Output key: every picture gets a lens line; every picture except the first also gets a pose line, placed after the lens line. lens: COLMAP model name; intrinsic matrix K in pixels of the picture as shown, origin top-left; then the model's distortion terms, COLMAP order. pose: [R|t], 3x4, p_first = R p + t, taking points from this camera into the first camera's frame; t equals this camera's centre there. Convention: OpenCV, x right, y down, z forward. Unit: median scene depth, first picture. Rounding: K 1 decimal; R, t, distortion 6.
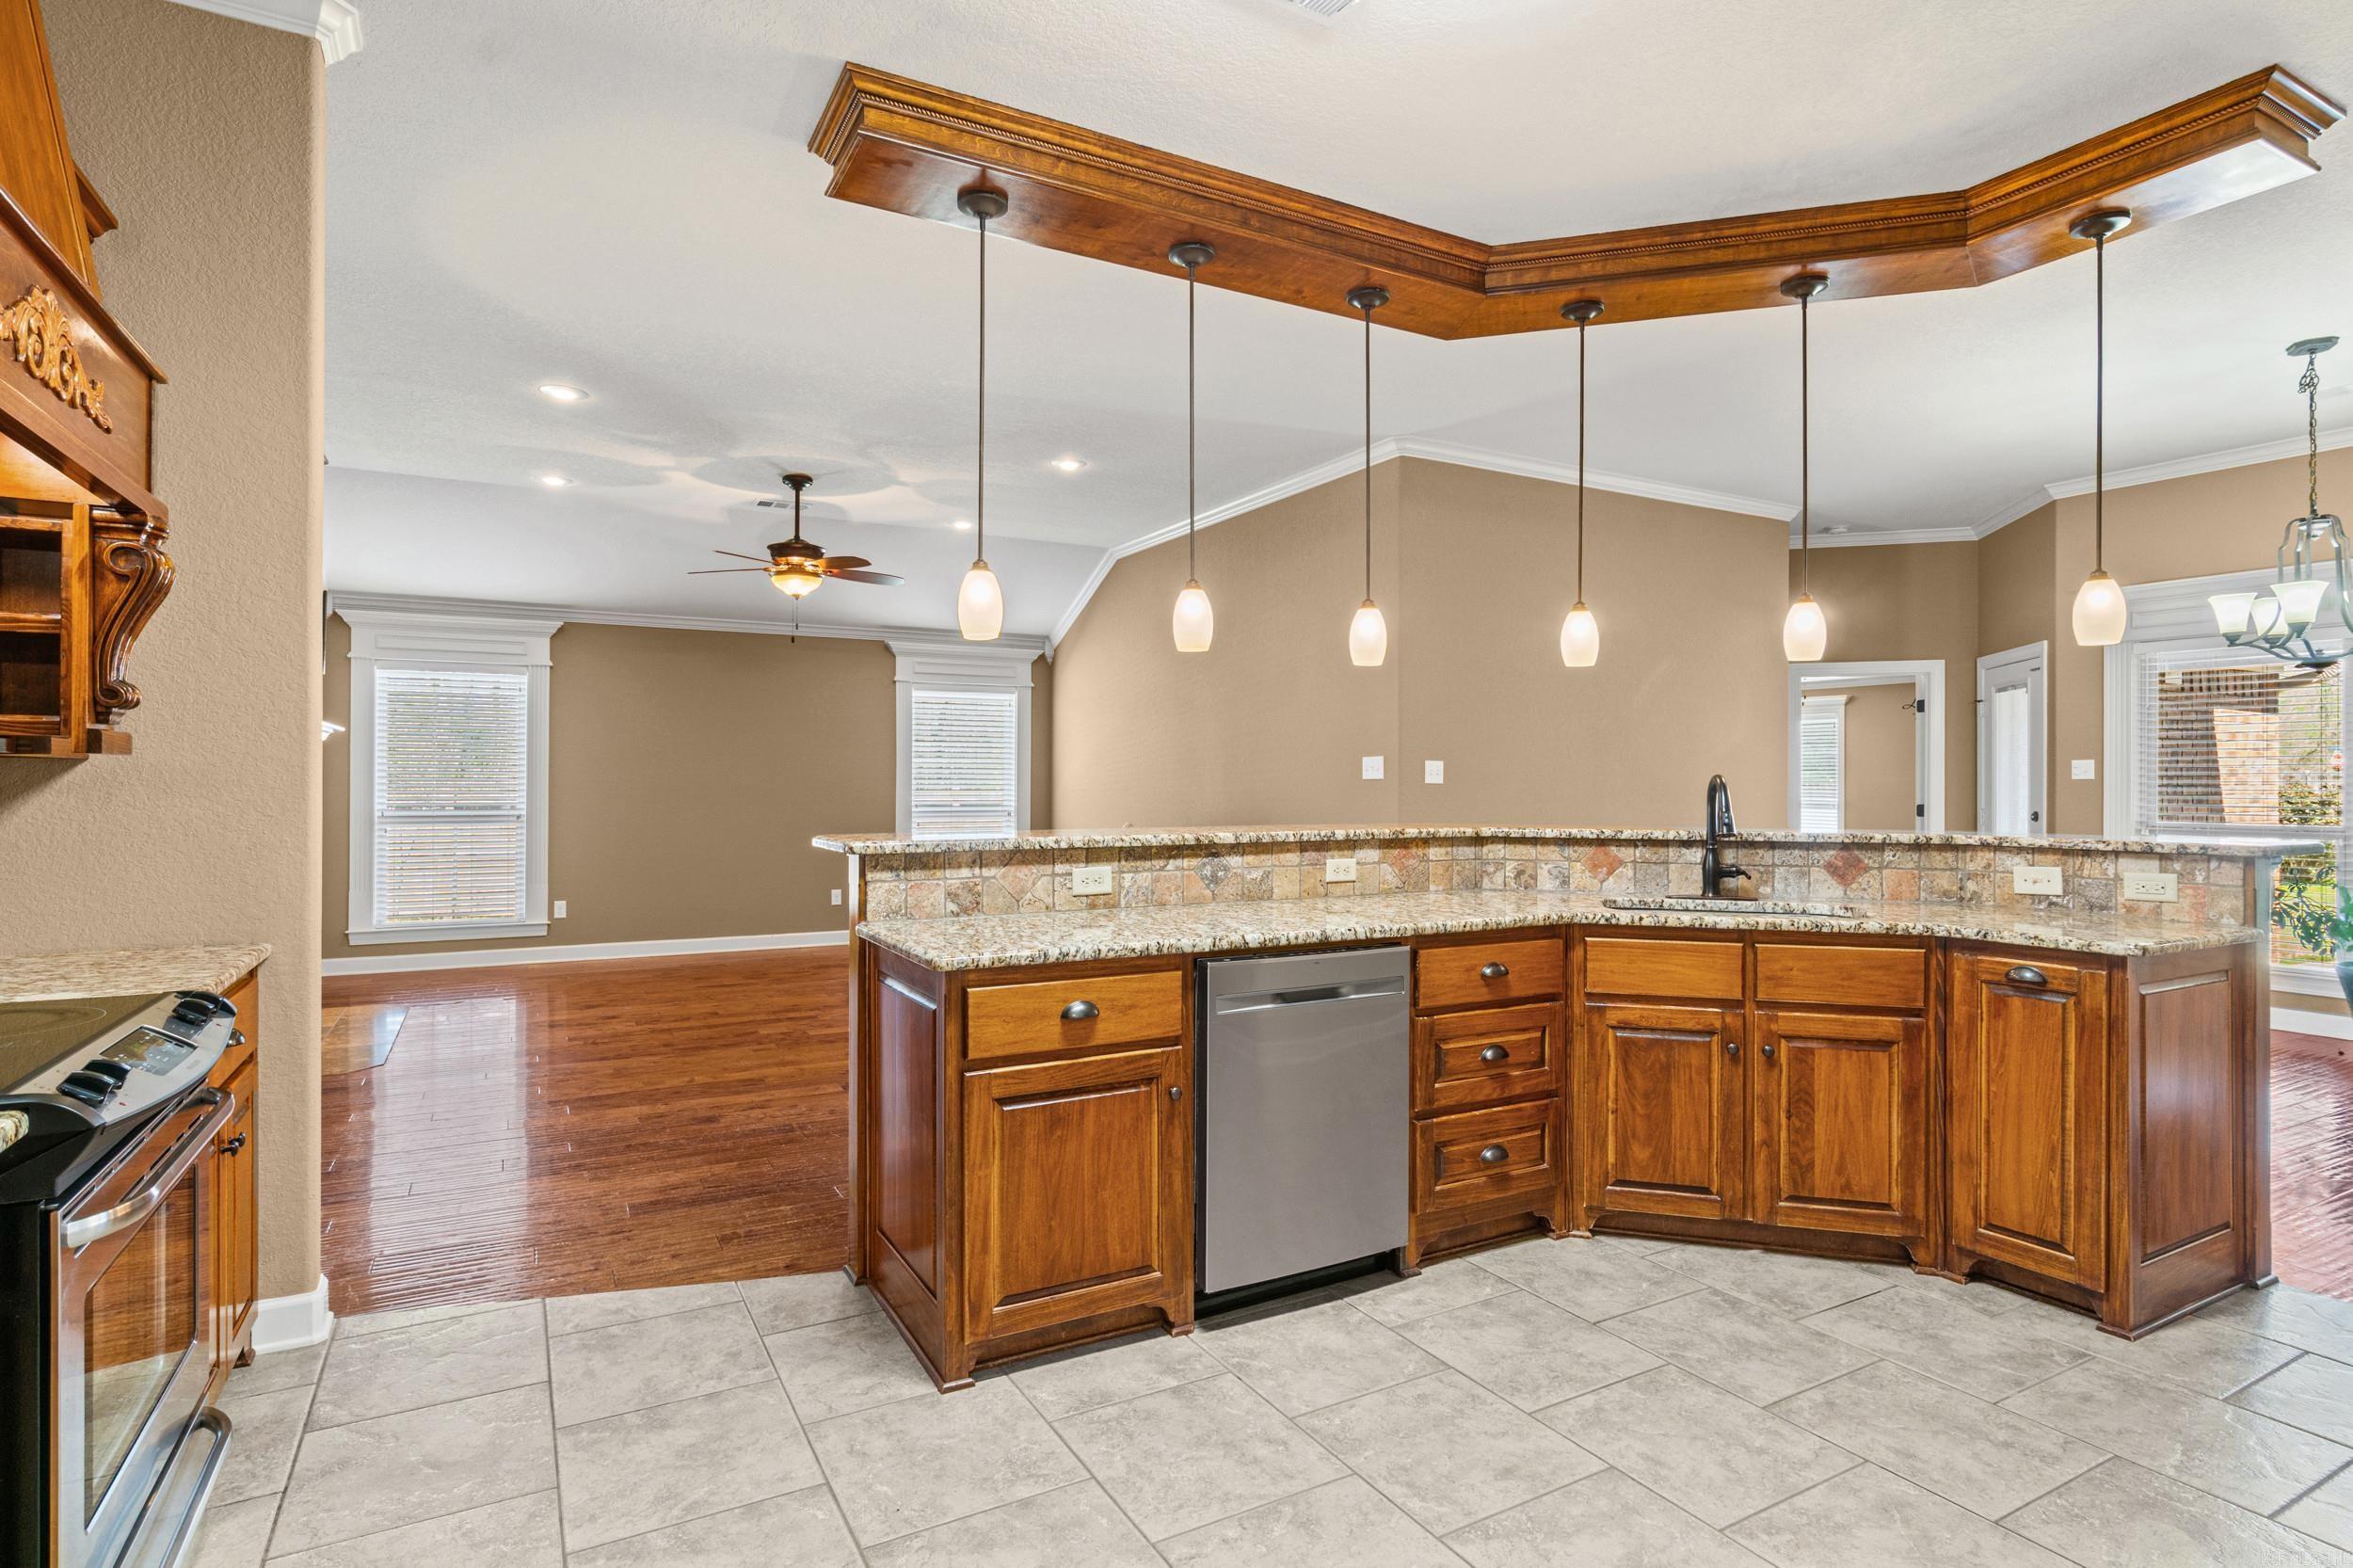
lens RADIAL K [[1192.6, 0, 1165.6], [0, 1192.6, 781.7], [0, 0, 1]] dist [-0.004004, 0.000592]
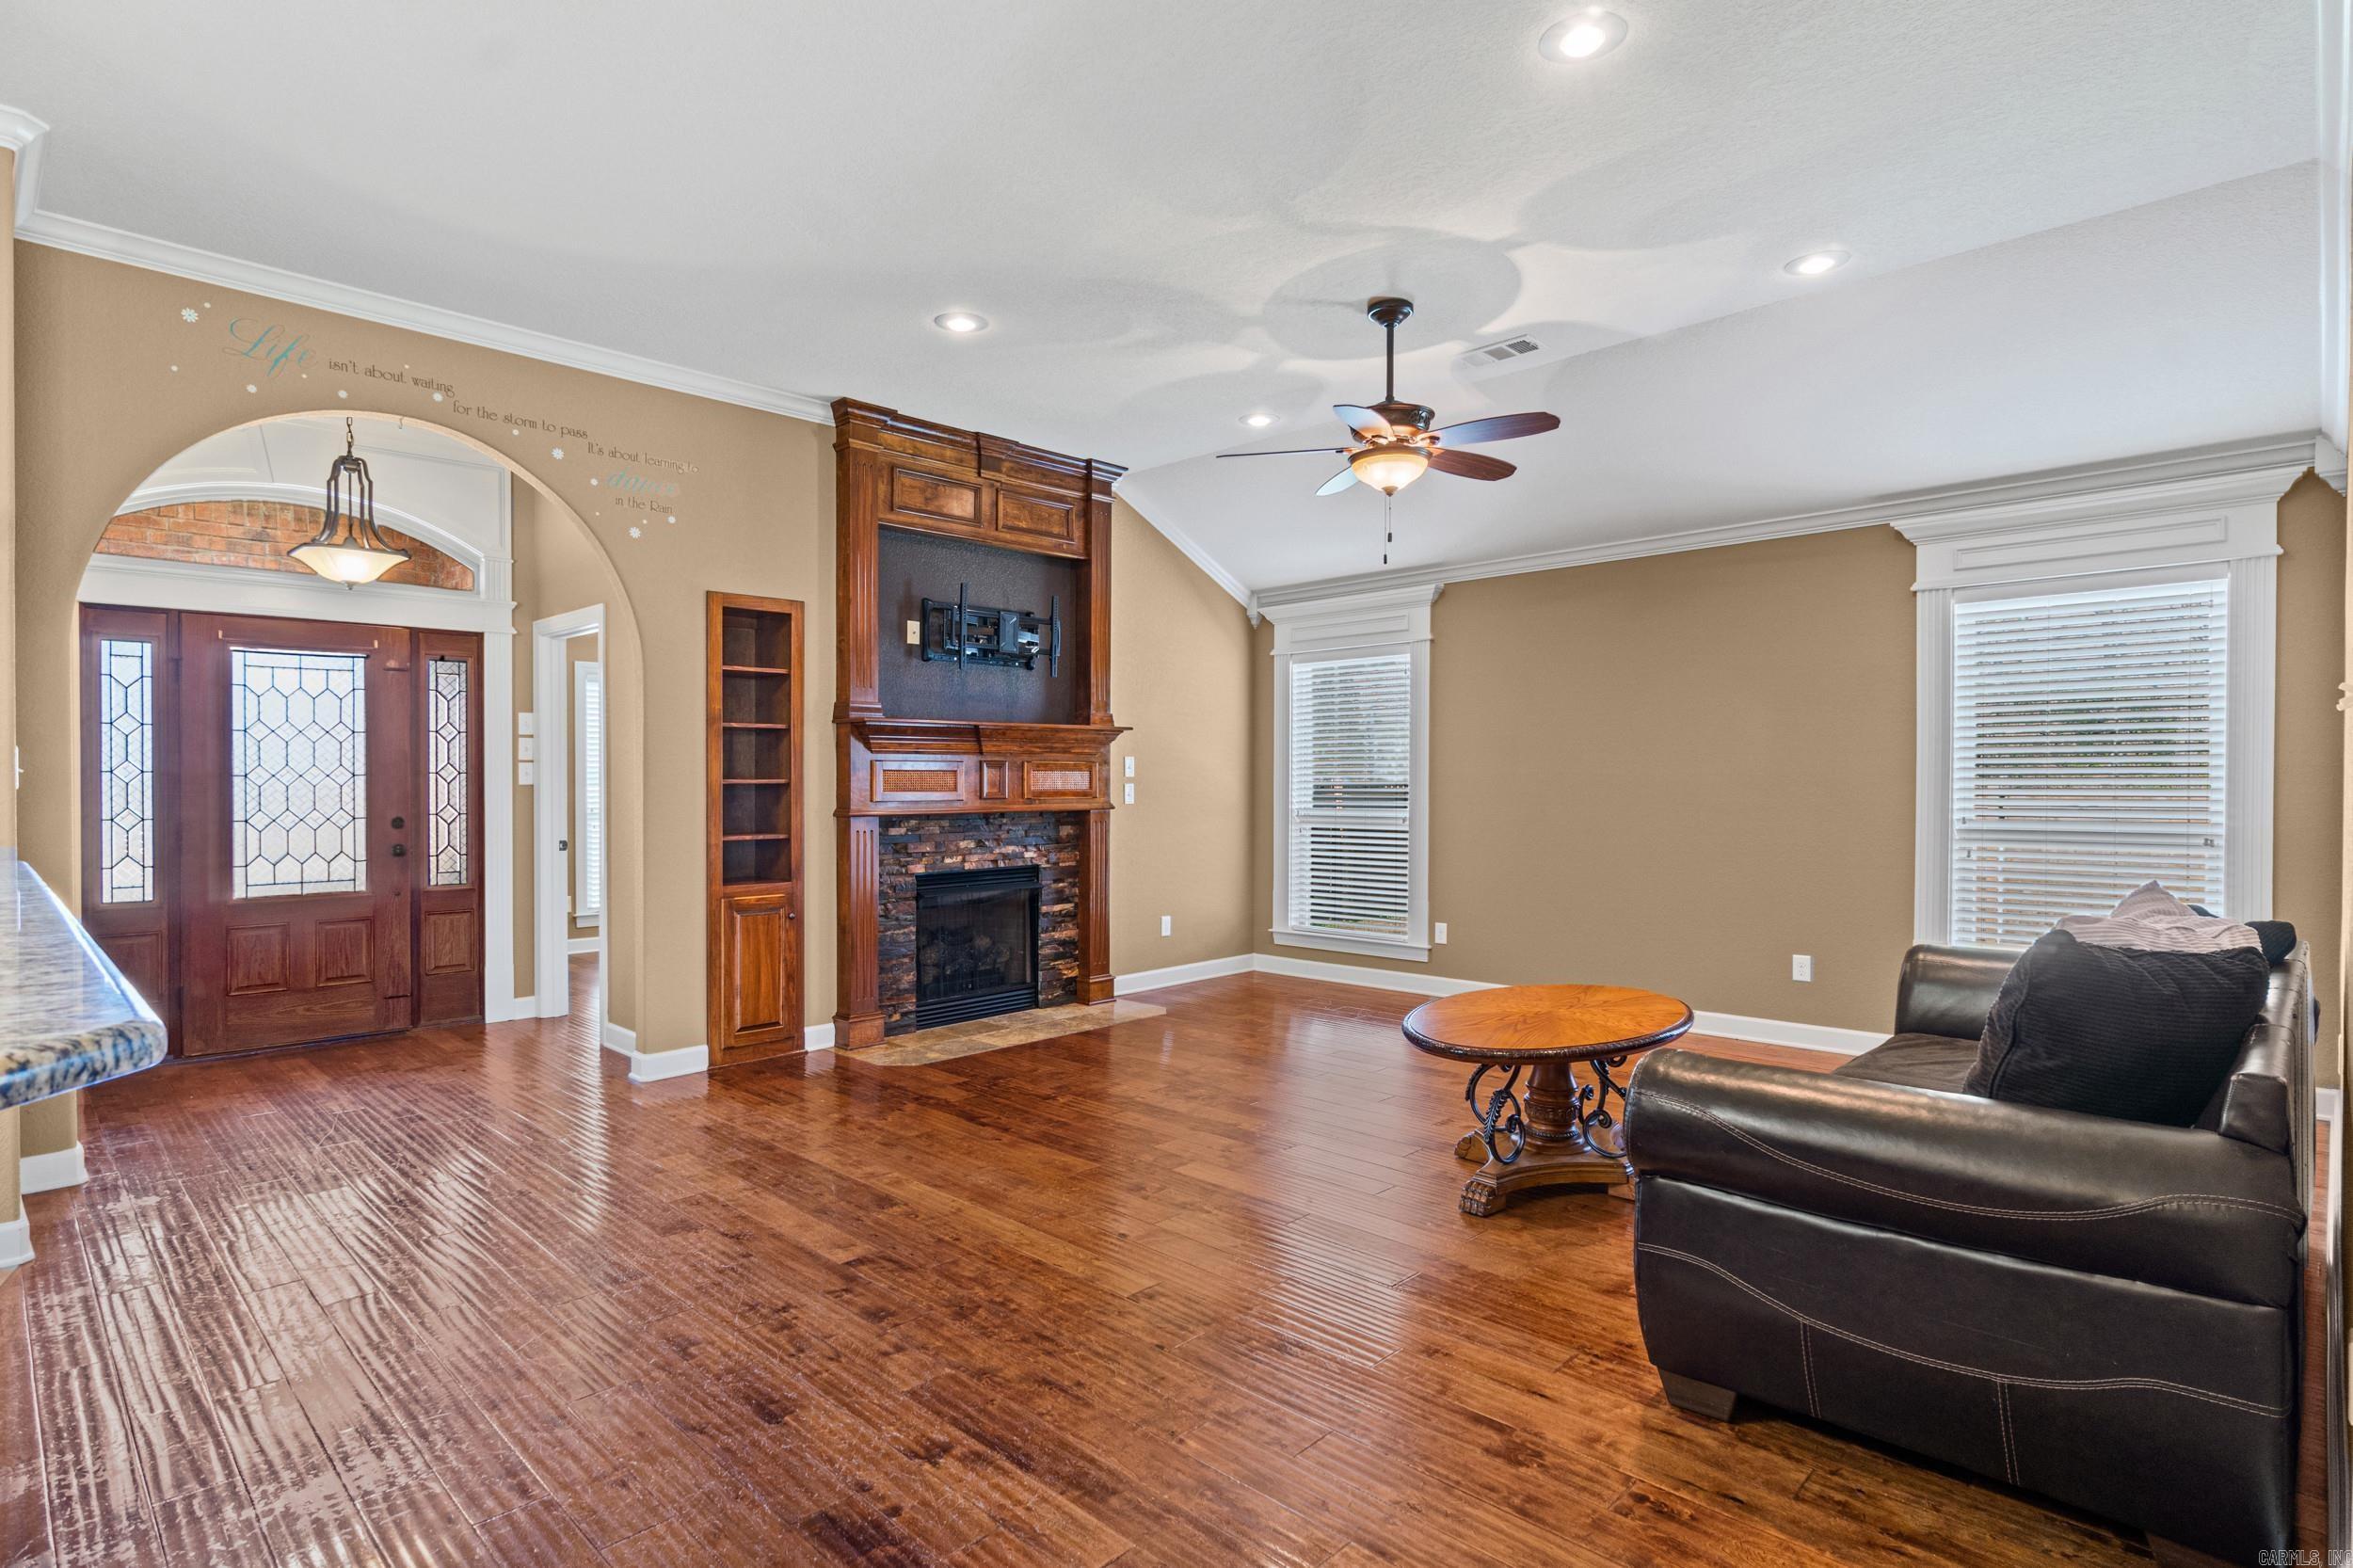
lens RADIAL K [[1192.6, 0, 1165.6], [0, 1192.6, 781.7], [0, 0, 1]] dist [-0.004004, 0.000592]
pose [[0.279978, -0.001997, -0.960004, 0.608118], [0.006028, 0.999982, -0.000323, 0.003572], [0.959988, -0.005697, 0.279985, 1.551467]]
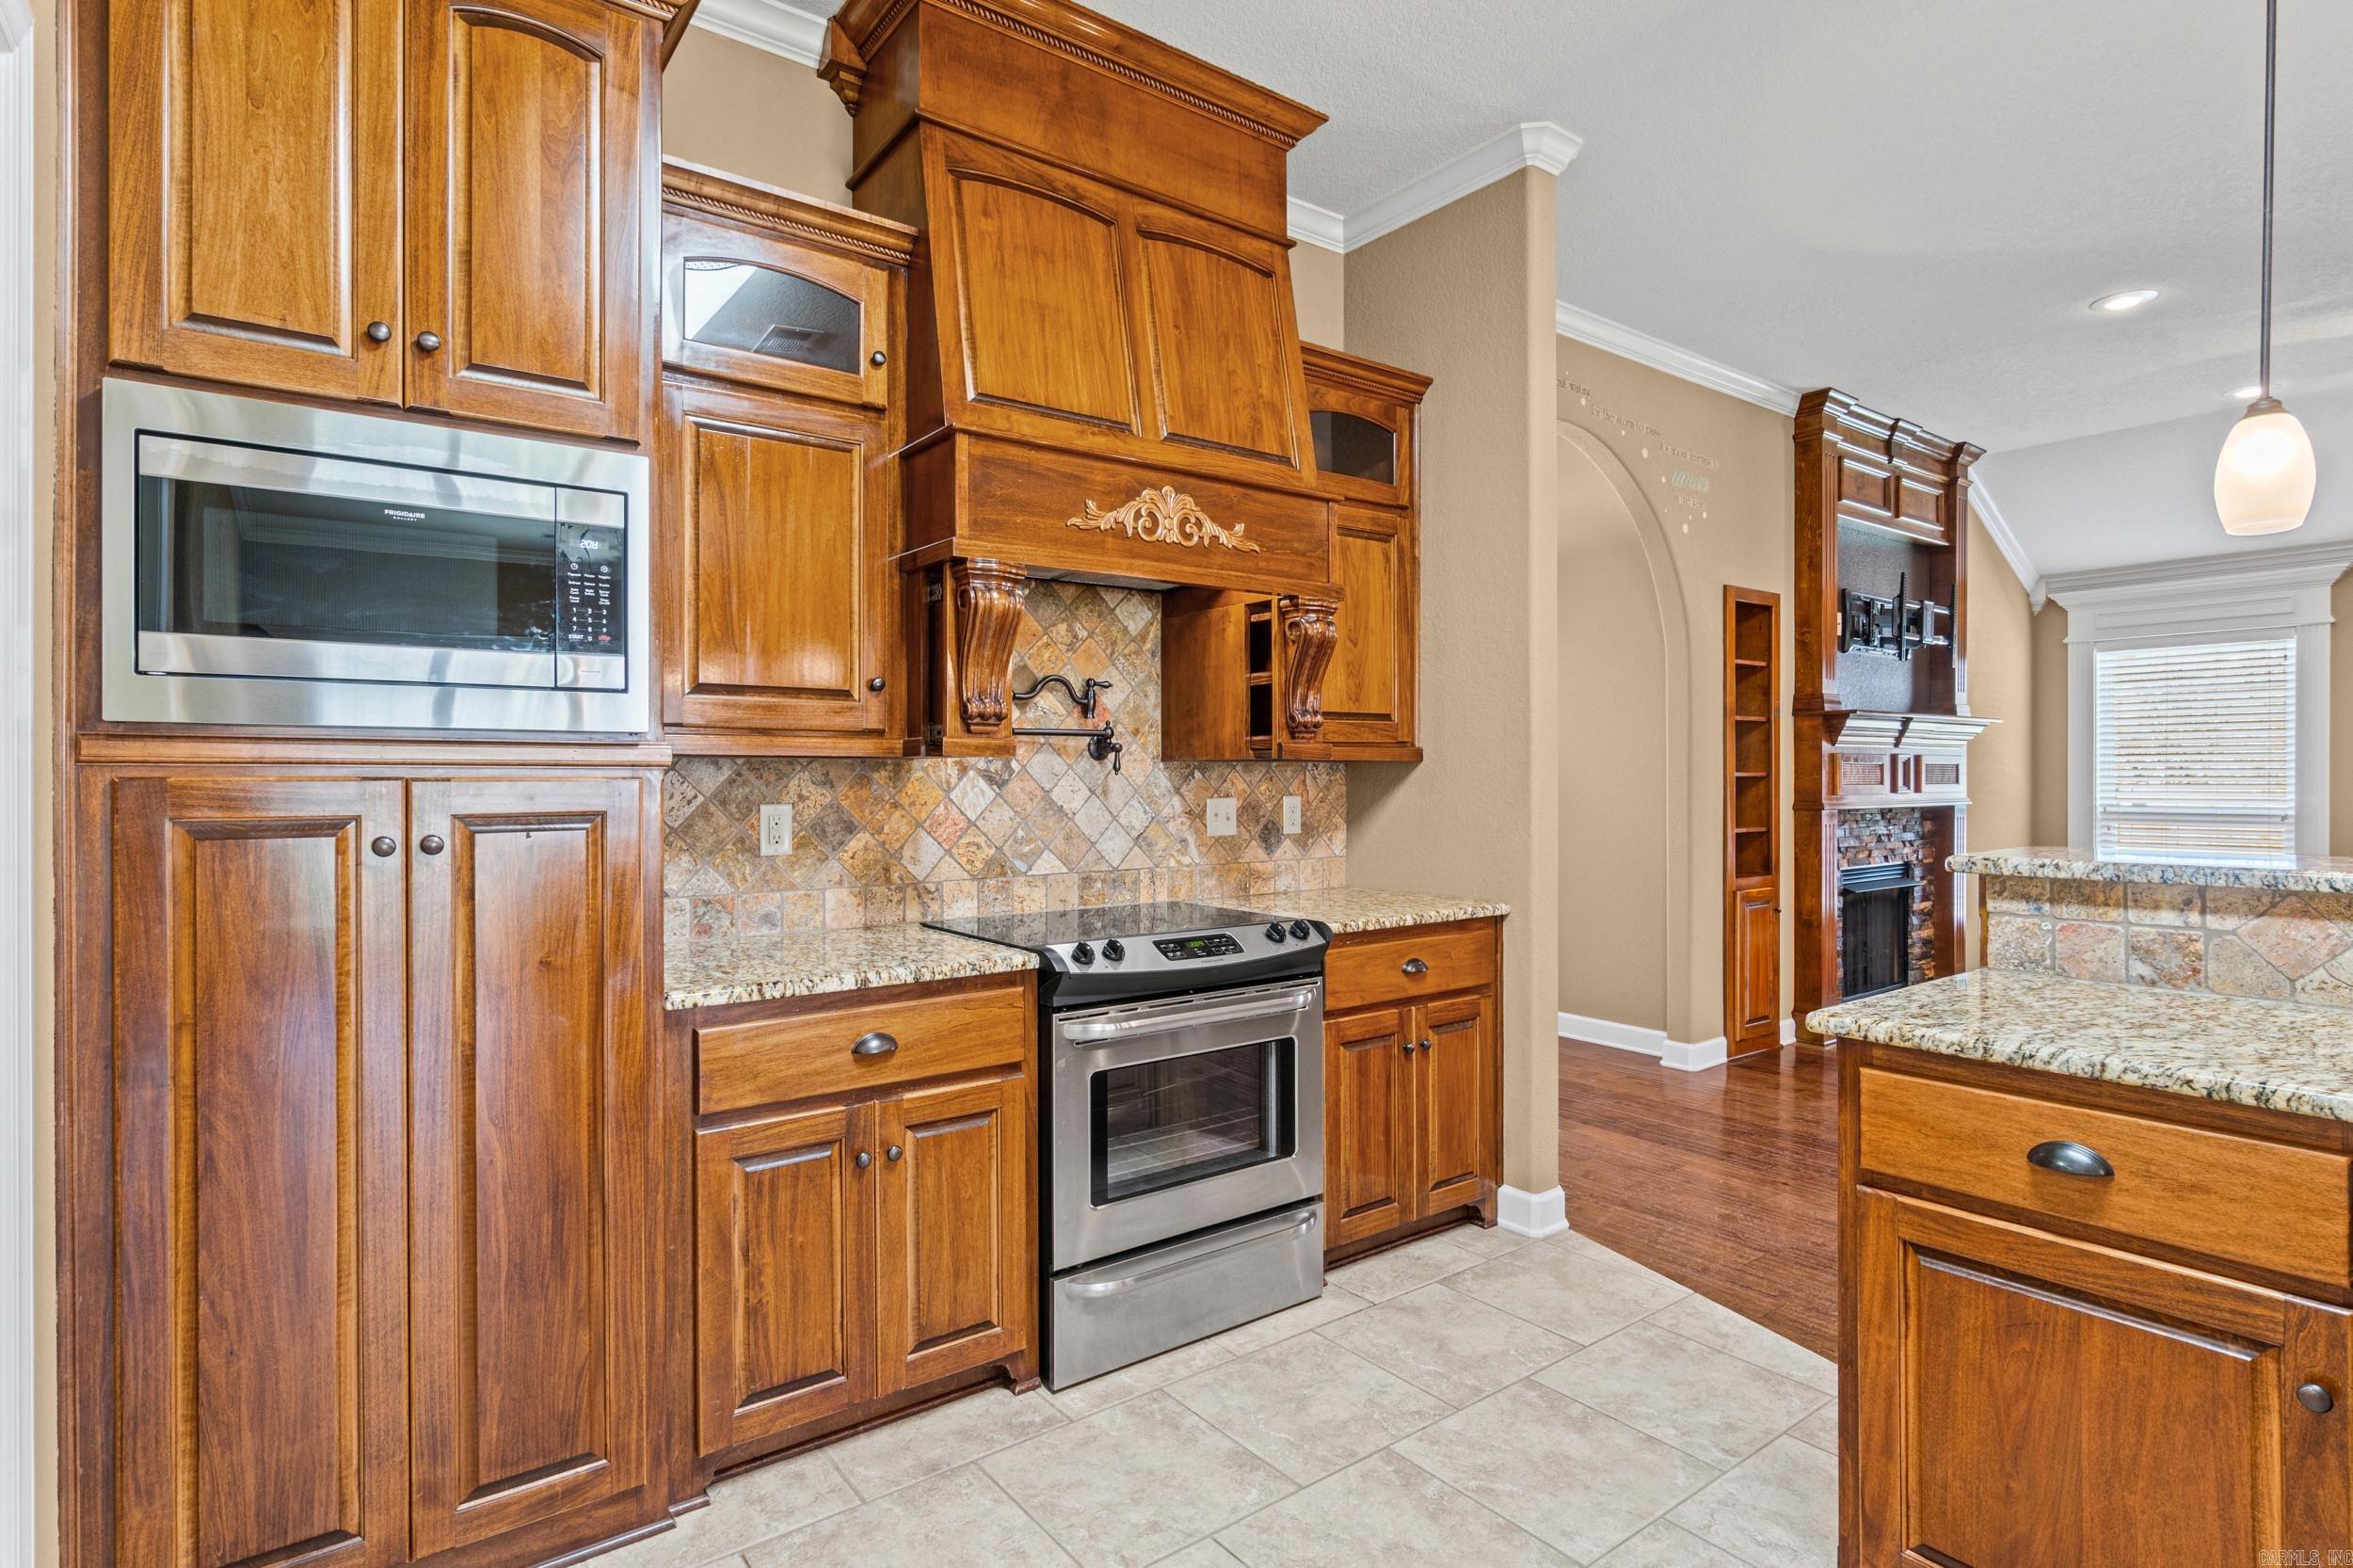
lens RADIAL K [[1192.6, 0, 1165.6], [0, 1192.6, 781.7], [0, 0, 1]] dist [-0.004004, 0.000592]
pose [[0.128132, 0.001156, -0.991756, 0.387842], [0.005169, 0.999985, 0.001833, 0.001190], [0.991744, -0.005362, 0.128124, 0.408183]]
